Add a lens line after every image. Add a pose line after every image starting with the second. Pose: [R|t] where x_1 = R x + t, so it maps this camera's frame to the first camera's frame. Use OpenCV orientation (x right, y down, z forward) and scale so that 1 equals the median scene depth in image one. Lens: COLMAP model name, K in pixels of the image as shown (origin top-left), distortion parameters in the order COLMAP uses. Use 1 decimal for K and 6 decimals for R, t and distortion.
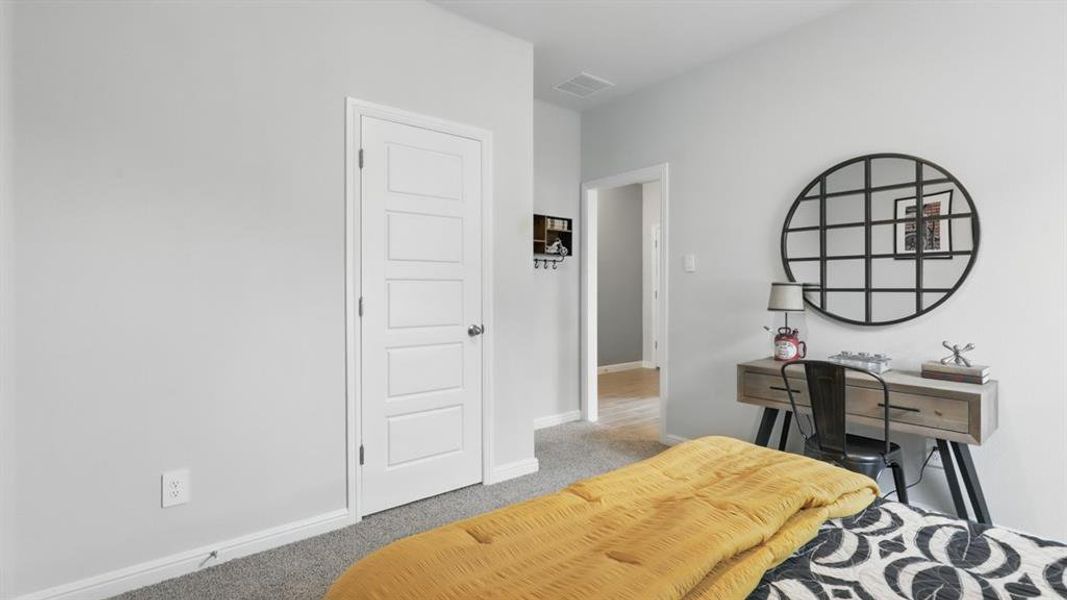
lens RADIAL K [[490.7, 0, 533.7], [0, 490.7, 283.0], [0, 0, 1]] dist [0.002089, 0.000343]
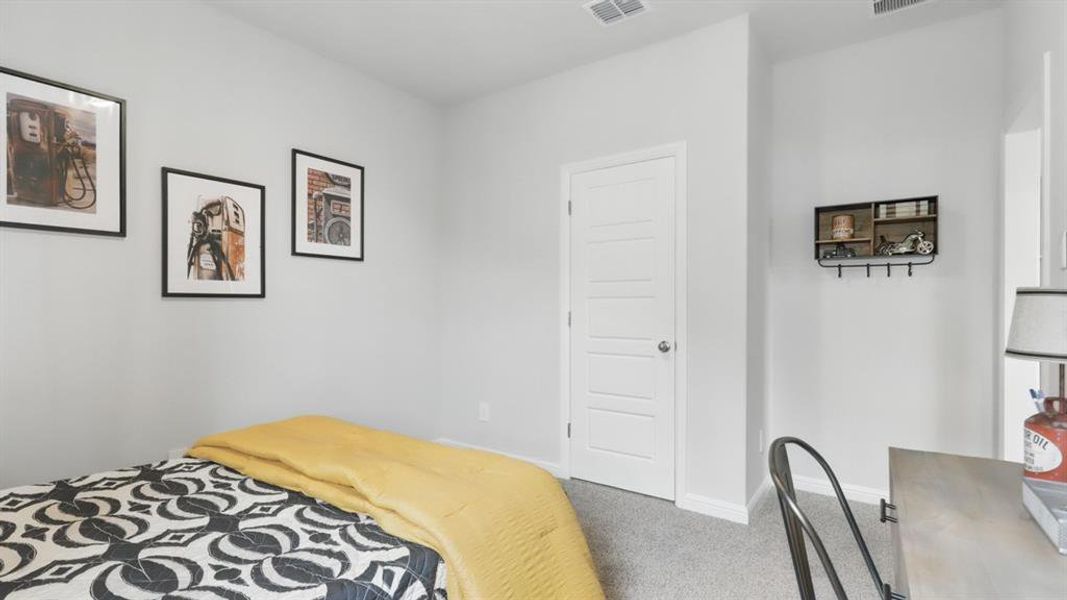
lens RADIAL K [[484.5, 0, 533.5], [0, 484.5, 300.0], [0, 0, 1]] dist [-0.001063, 0.000059]
pose [[0.281283, -0.012565, -0.959543, 0.753188], [0.007767, 0.999911, -0.010816, 0.010005], [0.959593, -0.004410, 0.281355, 0.457559]]
